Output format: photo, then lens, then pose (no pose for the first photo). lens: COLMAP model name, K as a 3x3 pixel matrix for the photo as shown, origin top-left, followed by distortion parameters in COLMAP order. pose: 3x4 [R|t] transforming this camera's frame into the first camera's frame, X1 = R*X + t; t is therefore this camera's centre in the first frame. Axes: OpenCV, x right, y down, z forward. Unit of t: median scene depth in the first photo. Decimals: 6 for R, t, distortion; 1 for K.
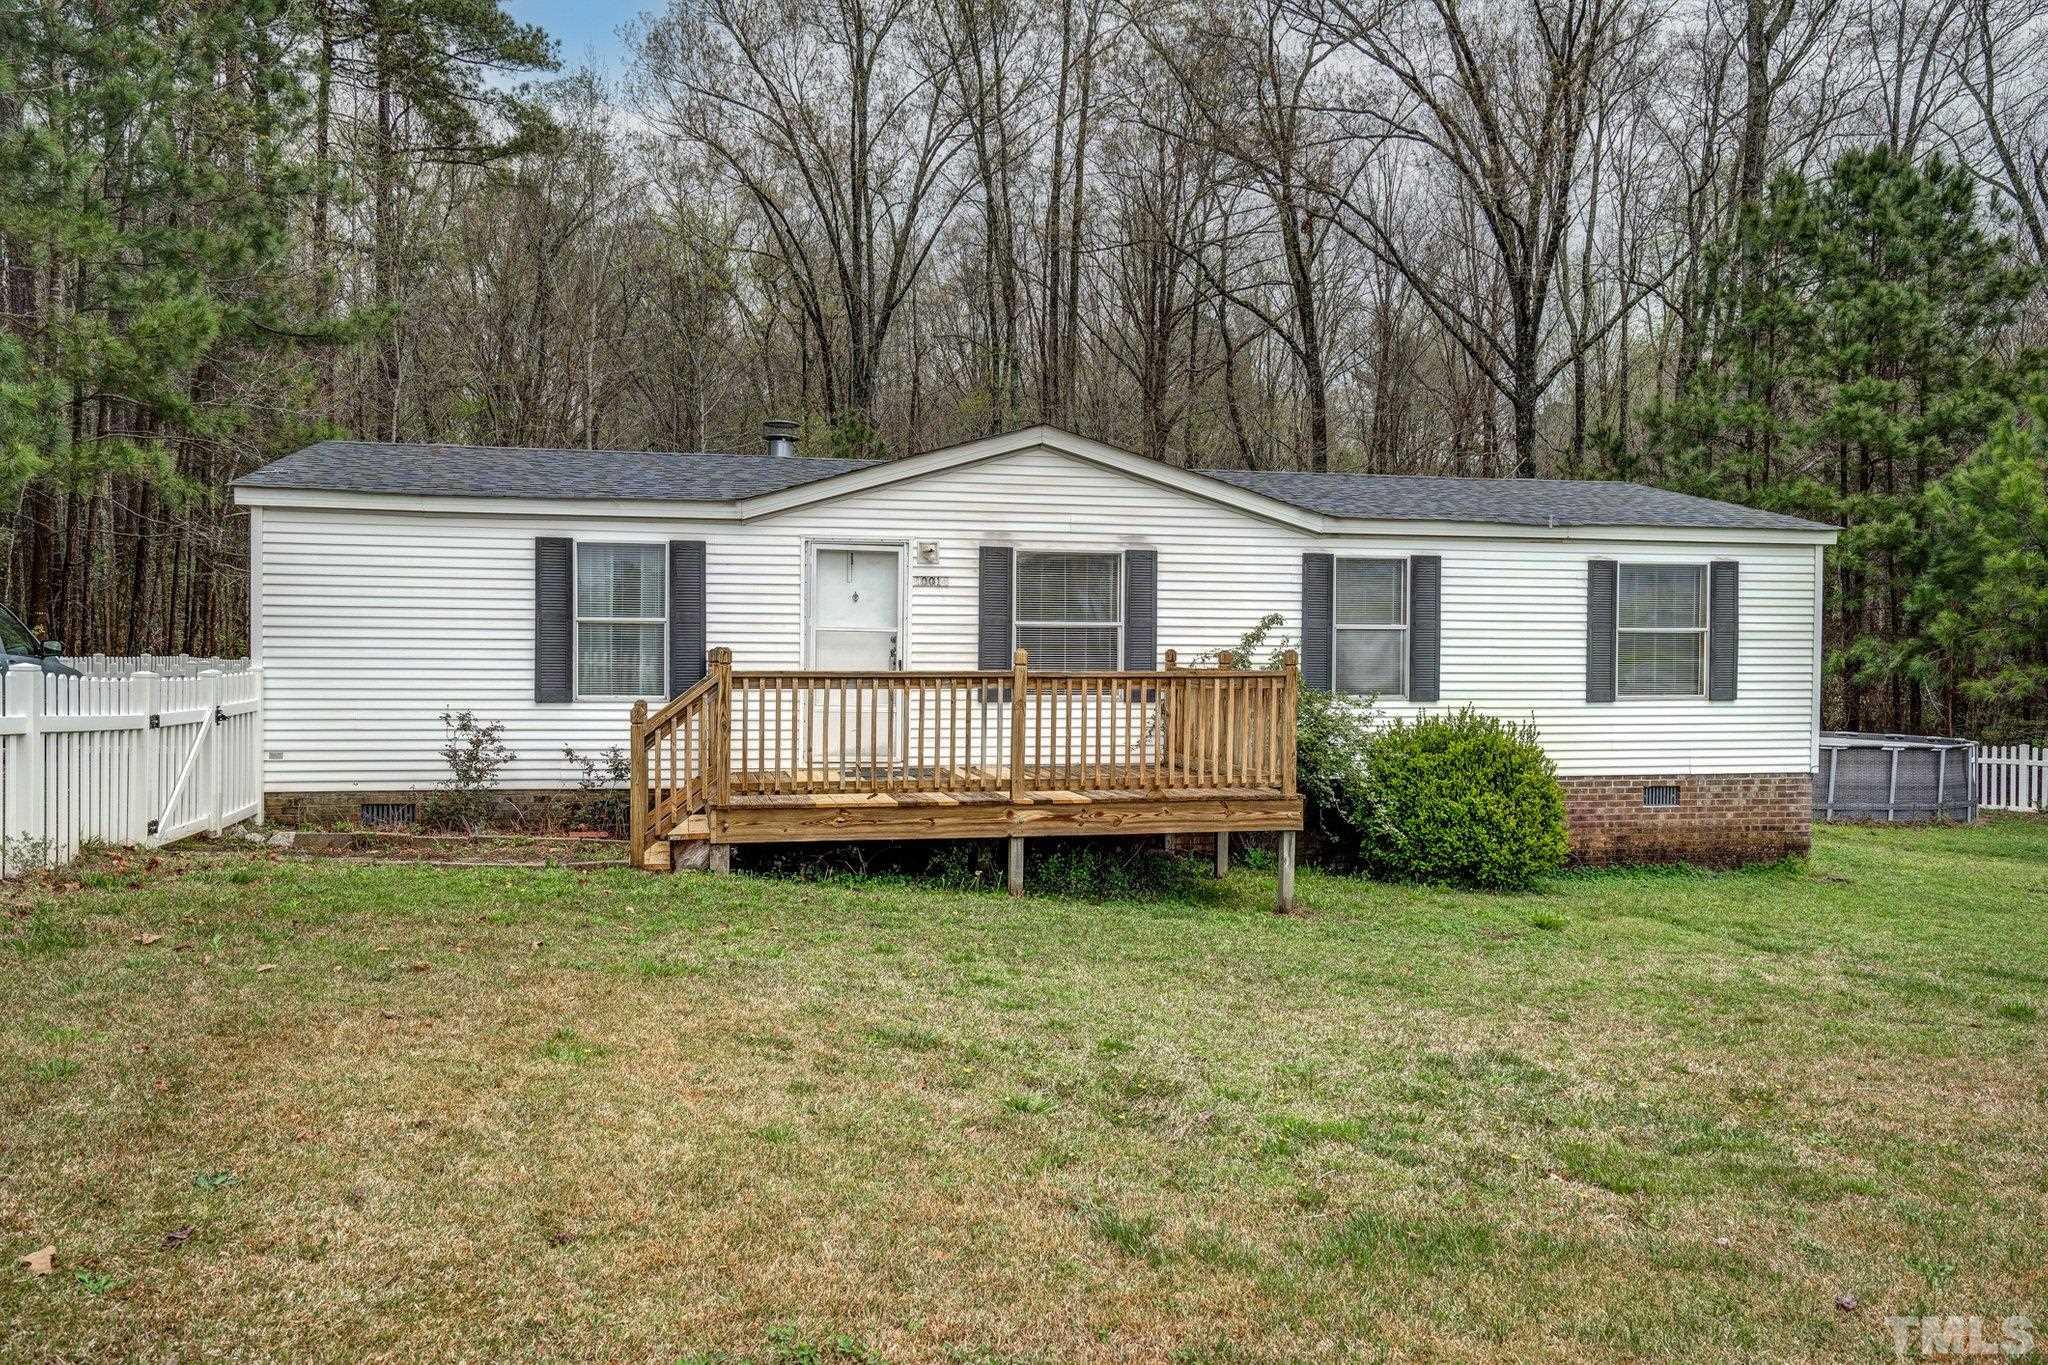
lens RADIAL K [[1547.1, 0, 1063.1], [0, 1547.1, 683.2], [0, 0, 1]] dist [0.022086, 0.000853]
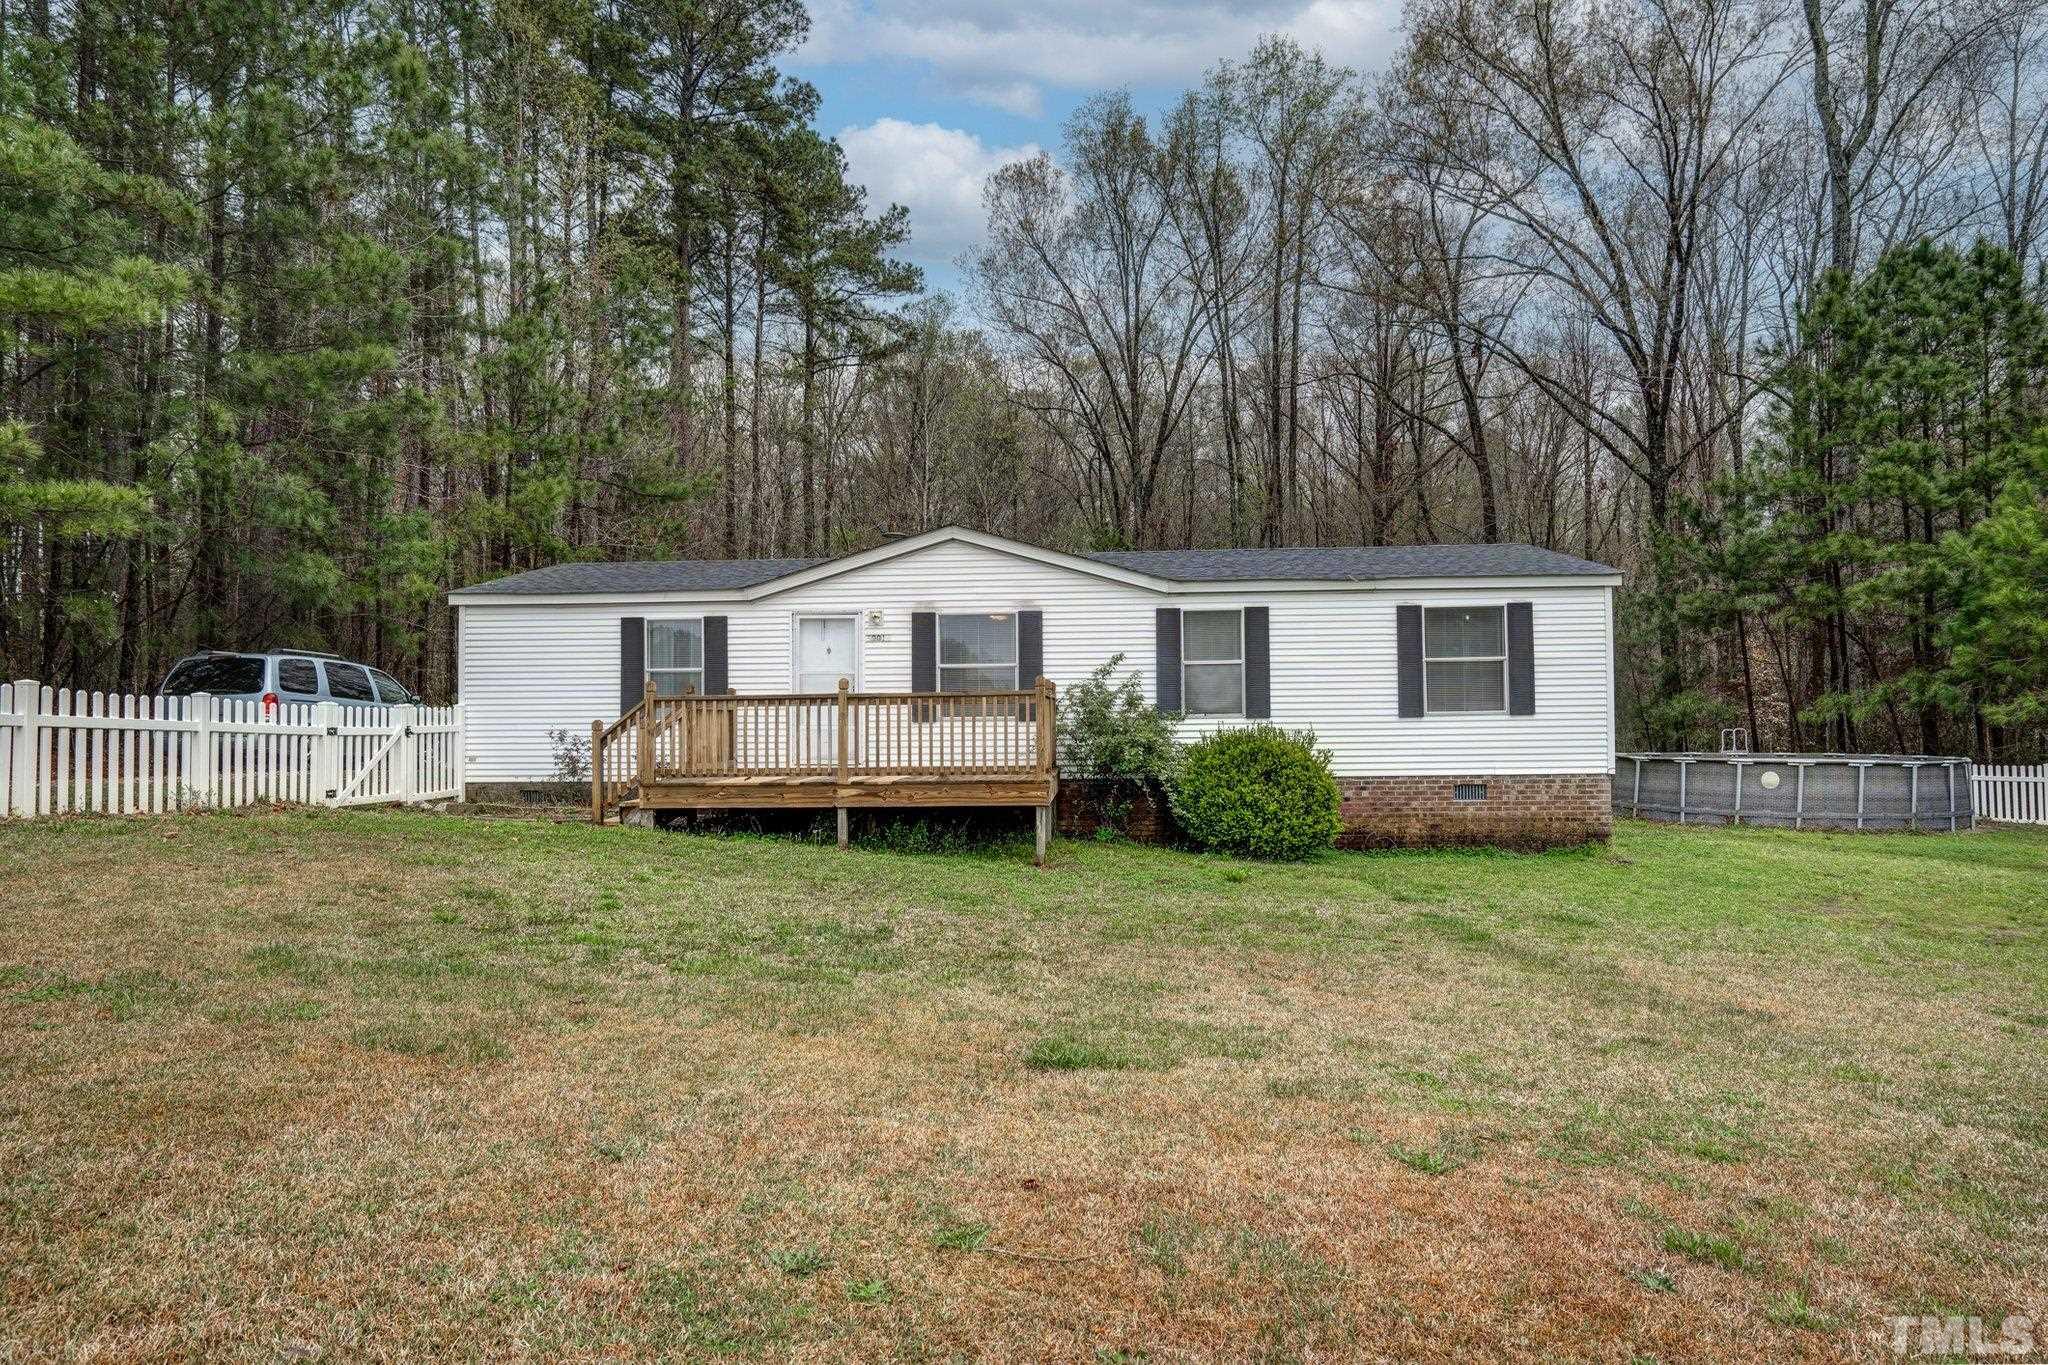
lens RADIAL K [[1222.7, 0, 1022.6], [0, 1222.7, 669.6], [0, 0, 1]] dist [-0.003119, 0.001393]
pose [[0.960452, -0.026602, -0.277170, 0.334650], [0.011602, 0.998385, -0.055618, 0.026211], [0.278202, 0.050202, 0.959210, -0.046847]]
